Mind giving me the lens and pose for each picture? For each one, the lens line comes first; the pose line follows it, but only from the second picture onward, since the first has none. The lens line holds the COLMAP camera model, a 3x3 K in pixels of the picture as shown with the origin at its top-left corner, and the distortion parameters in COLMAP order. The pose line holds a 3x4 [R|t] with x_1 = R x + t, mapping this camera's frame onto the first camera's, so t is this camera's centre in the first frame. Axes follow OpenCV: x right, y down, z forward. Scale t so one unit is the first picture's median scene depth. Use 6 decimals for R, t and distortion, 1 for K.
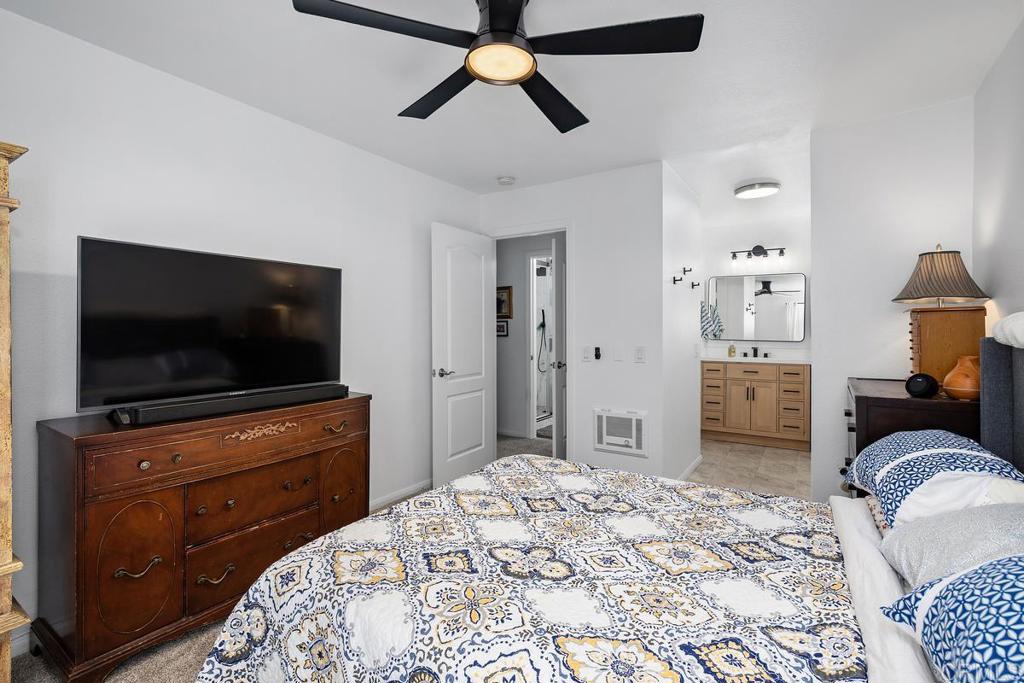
lens RADIAL K [[461.1, 0, 508.5], [0, 461.1, 335.2], [0, 0, 1]] dist [-0.010175, 0.000913]
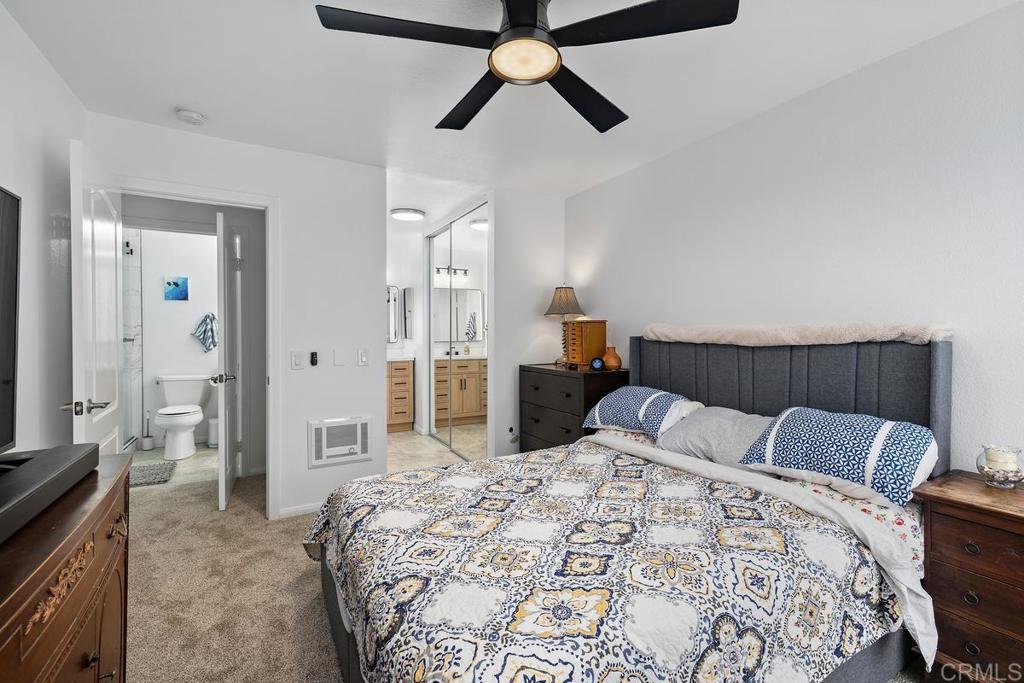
lens RADIAL K [[444.3, 0, 521.0], [0, 444.3, 339.4], [0, 0, 1]] dist [0.003465, 0.000508]
pose [[0.447980, -0.012354, 0.893958, -0.911909], [0.010450, 0.999909, 0.008582, -0.003422], [-0.893983, 0.005497, 0.448068, 0.598691]]
